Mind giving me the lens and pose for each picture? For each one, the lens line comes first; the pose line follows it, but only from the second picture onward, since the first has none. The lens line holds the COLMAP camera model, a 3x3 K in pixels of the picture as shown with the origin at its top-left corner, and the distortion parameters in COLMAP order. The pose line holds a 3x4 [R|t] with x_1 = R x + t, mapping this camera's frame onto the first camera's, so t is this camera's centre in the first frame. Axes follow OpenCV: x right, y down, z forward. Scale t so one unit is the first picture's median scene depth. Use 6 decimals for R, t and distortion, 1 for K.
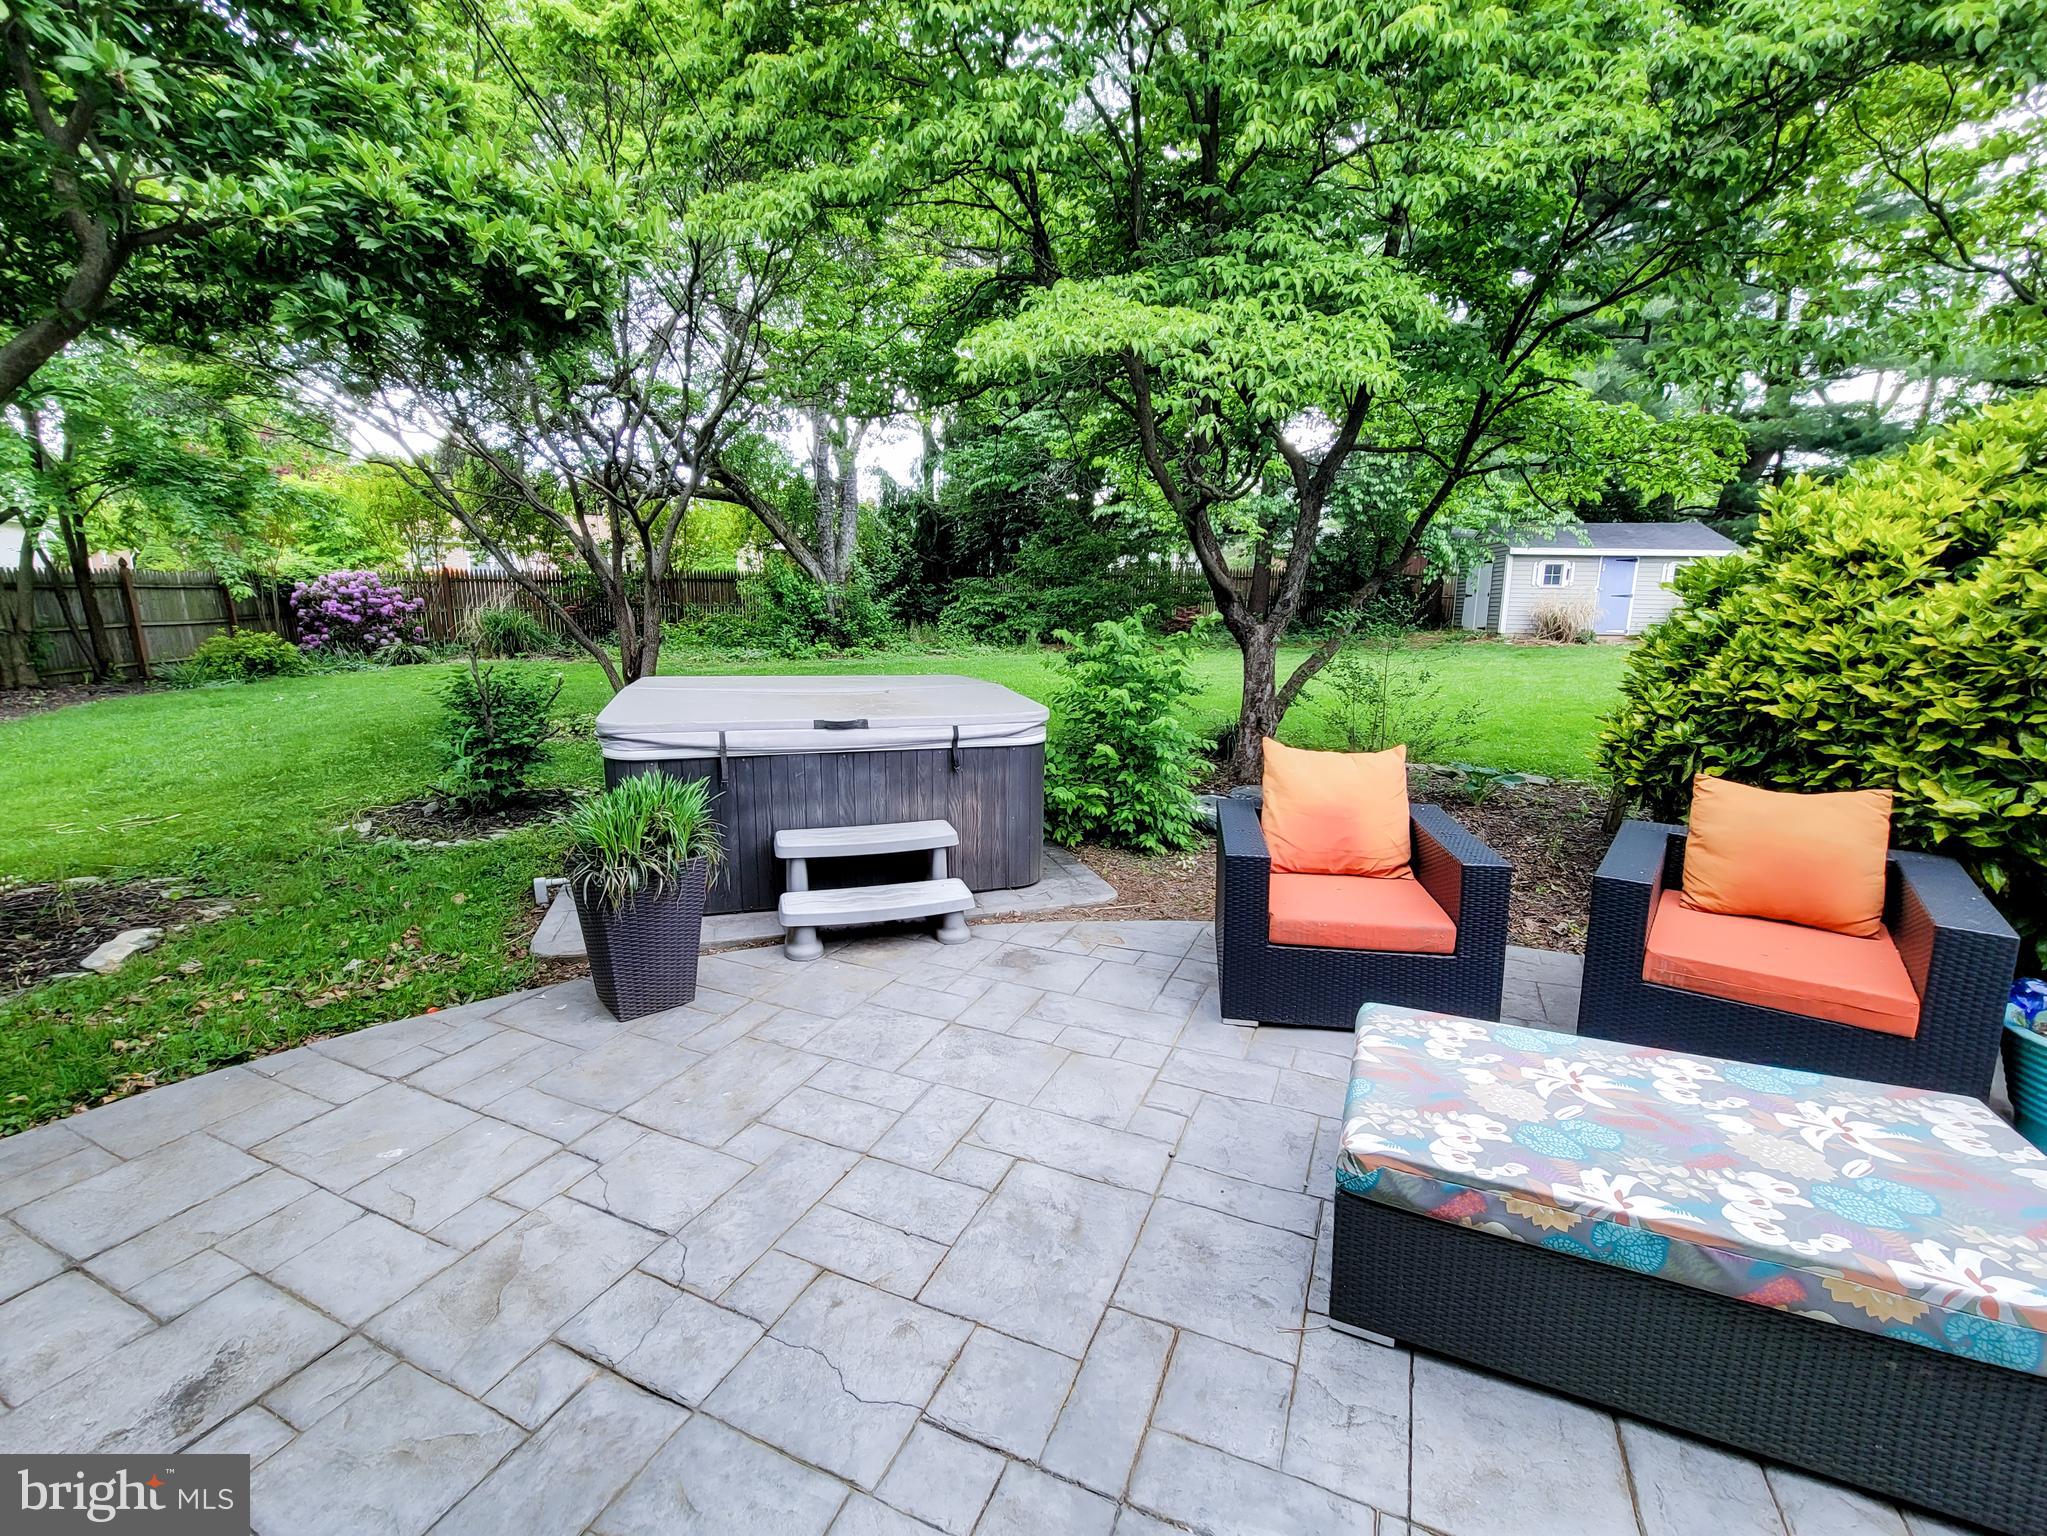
lens RADIAL K [[840.9, 0, 1023.5], [0, 840.9, 768.0], [0, 0, 1]] dist [-0.003184, -0.000457]
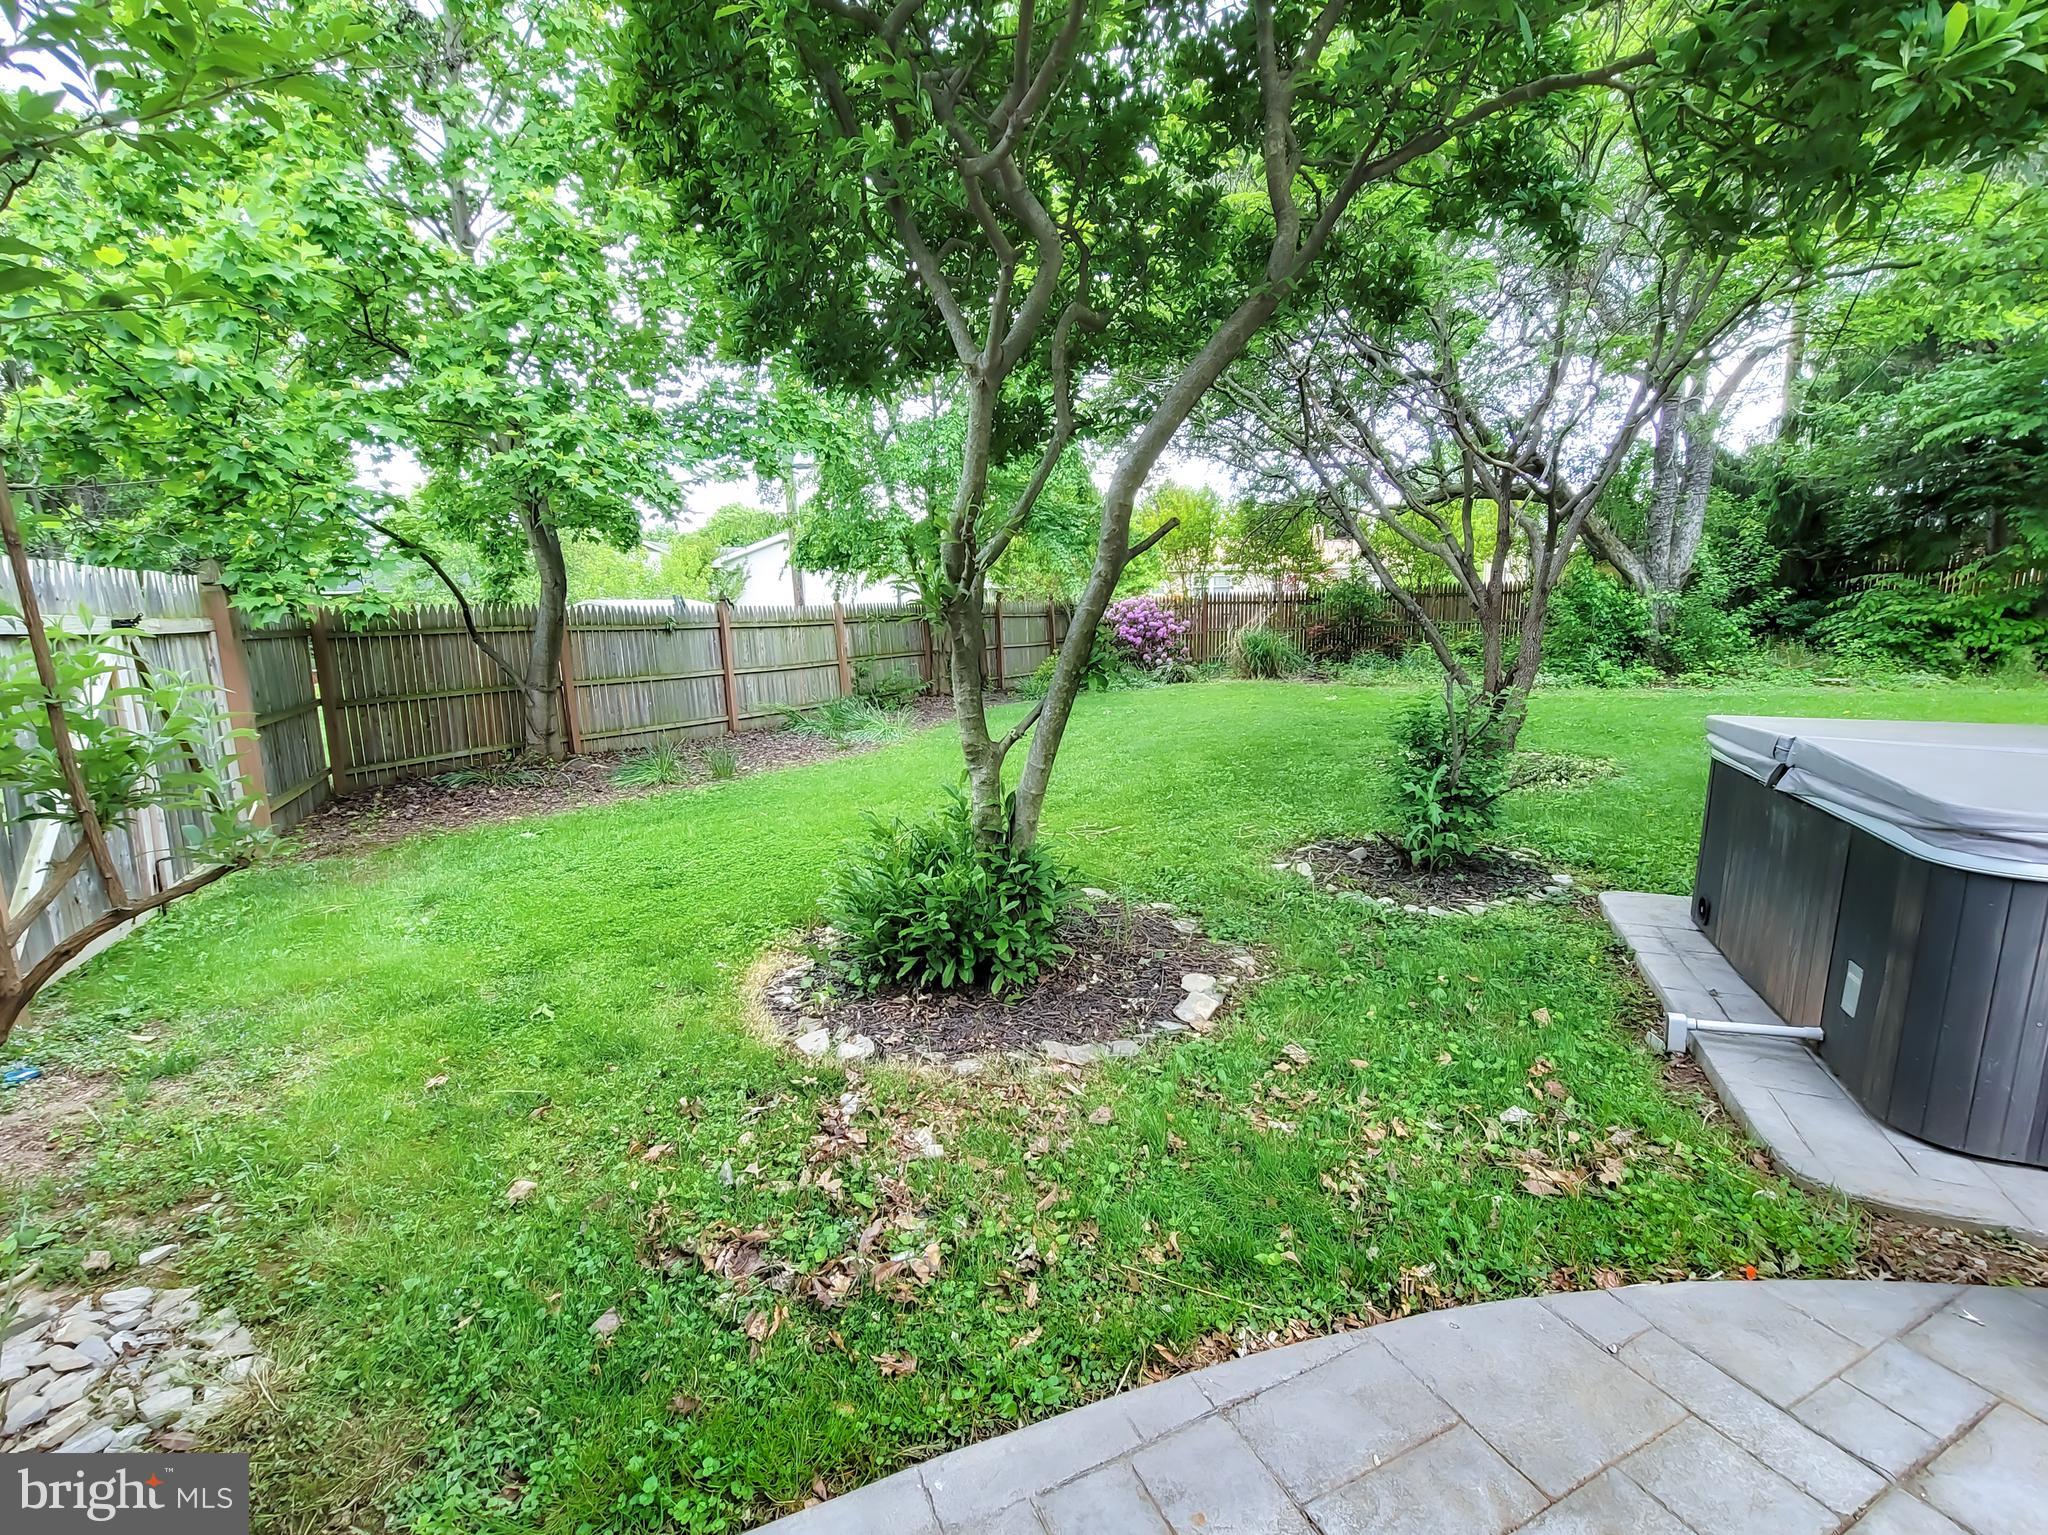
lens RADIAL K [[841.3, 0, 1024.0], [0, 841.3, 767.5], [0, 0, 1]] dist [-0.003184, -0.000457]
pose [[0.775626, 0.085118, -0.625427, -0.199322], [-0.100894, 0.994844, 0.010270, -0.007102], [0.623077, 0.055137, 0.780215, 0.047004]]
